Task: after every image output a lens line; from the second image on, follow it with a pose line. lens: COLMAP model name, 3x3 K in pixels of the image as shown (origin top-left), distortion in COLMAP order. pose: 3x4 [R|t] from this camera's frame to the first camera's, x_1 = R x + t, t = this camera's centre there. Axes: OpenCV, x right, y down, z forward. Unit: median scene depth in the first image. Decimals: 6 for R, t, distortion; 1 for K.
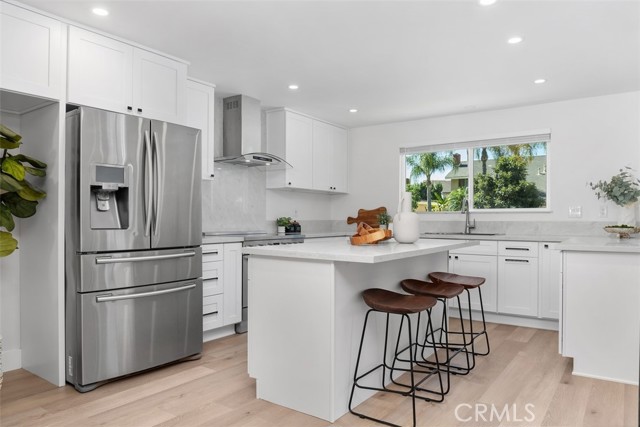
lens RADIAL K [[431.0, 0, 320.0], [0, 431.0, 213.5], [0, 0, 1]] dist [-0.033964, -0.001223]
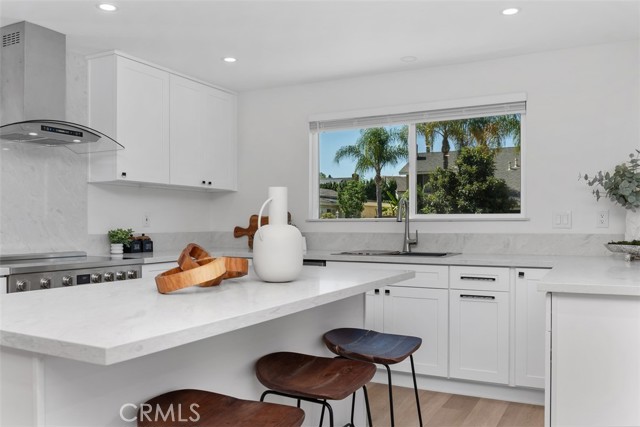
lens RADIAL K [[540.8, 0, 320.0], [0, 540.8, 213.5], [0, 0, 1]] dist [-0.041796, 0.001425]
pose [[0.990899, -0.002015, 0.134596, 0.102030], [0.002971, 0.999972, -0.006898, -0.007452], [-0.134578, 0.007235, 0.990877, 0.200892]]
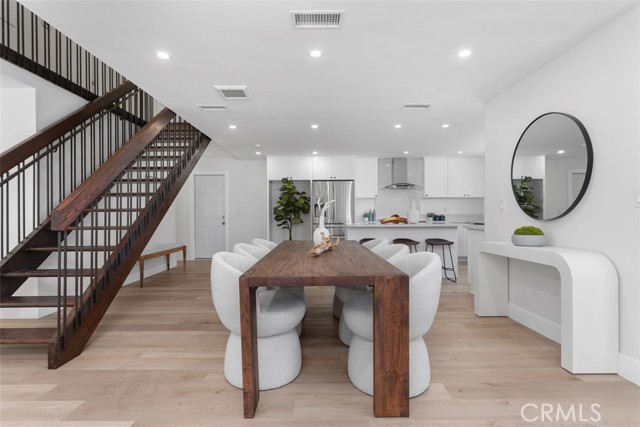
lens RADIAL K [[321.9, 0, 320.0], [0, 321.9, 213.5], [0, 0, 1]] dist [-0.004056, -0.000352]
pose [[0.593475, -0.006653, -0.804825, 0.821992], [0.012712, 0.999919, 0.001109, 0.005897], [0.804752, -0.010889, 0.593511, -0.274109]]
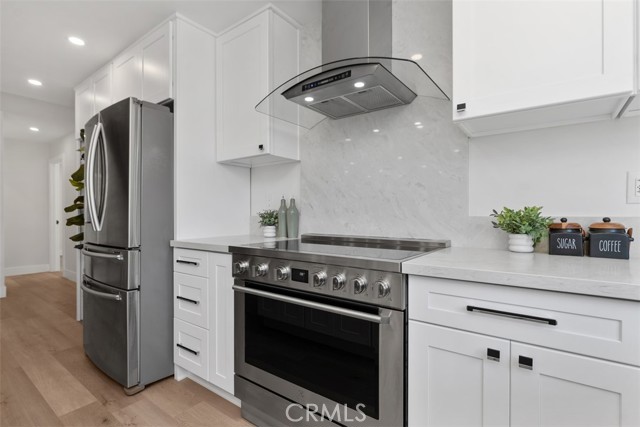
lens RADIAL K [[321.9, 0, 320.0], [0, 321.9, 213.5], [0, 0, 1]] dist [-0.004056, -0.000352]
pose [[-0.022791, -0.005443, -0.999725, 0.185334], [0.008430, 0.999949, -0.005636, 0.014108], [0.999705, -0.008556, -0.022744, 0.887572]]
